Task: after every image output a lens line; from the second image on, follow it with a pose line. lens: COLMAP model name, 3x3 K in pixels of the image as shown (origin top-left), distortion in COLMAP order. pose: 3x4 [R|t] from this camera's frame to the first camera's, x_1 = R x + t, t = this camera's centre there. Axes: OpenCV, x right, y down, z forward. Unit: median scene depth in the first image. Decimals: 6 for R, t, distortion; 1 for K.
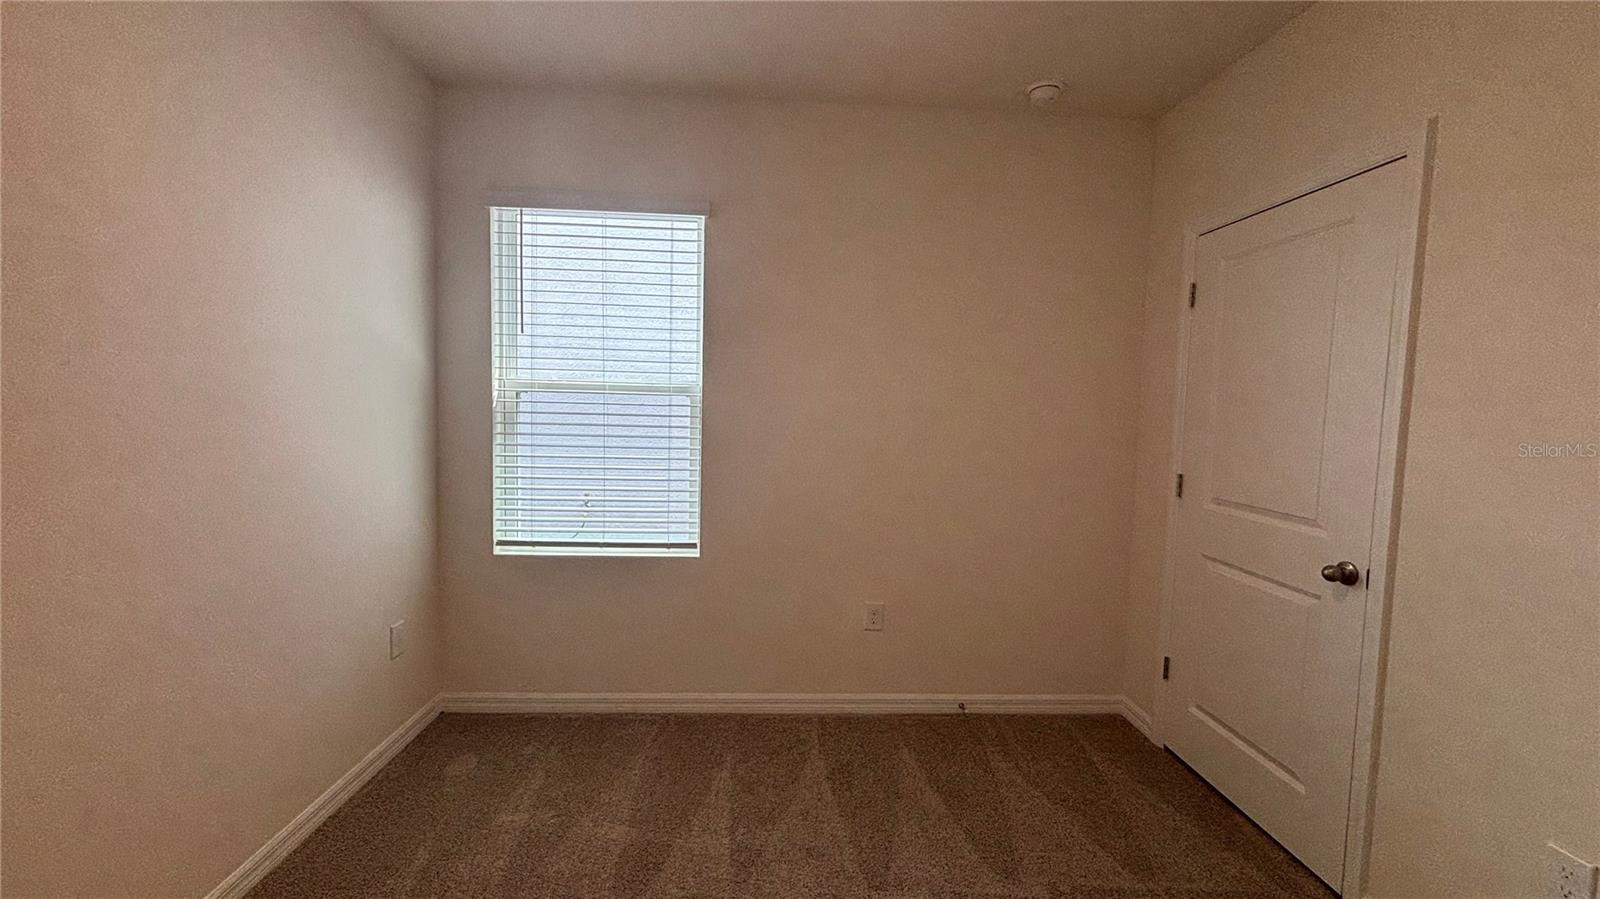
lens RADIAL K [[644.4, 0, 801.9], [0, 644.4, 452.8], [0, 0, 1]] dist [0.001380, -0.000439]
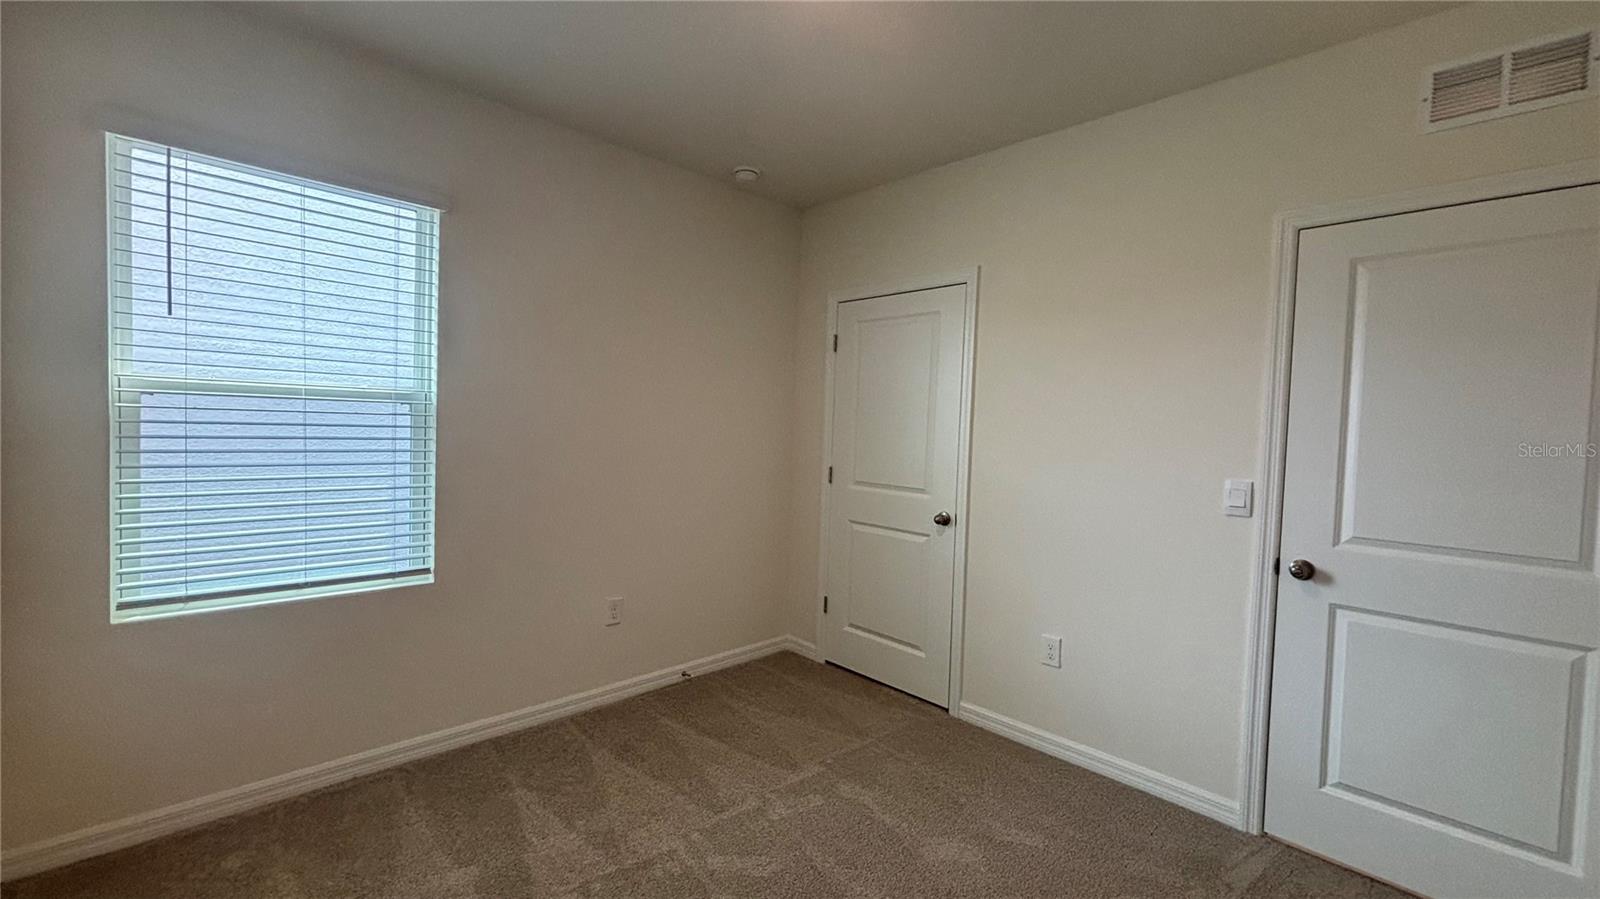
lens RADIAL K [[644.4, 0, 801.9], [0, 644.4, 452.8], [0, 0, 1]] dist [0.001380, -0.000439]
pose [[0.751449, -0.029614, 0.659127, -0.375805], [0.034968, 0.999376, 0.005035, -0.006366], [-0.658864, 0.019265, 0.752015, -0.028485]]
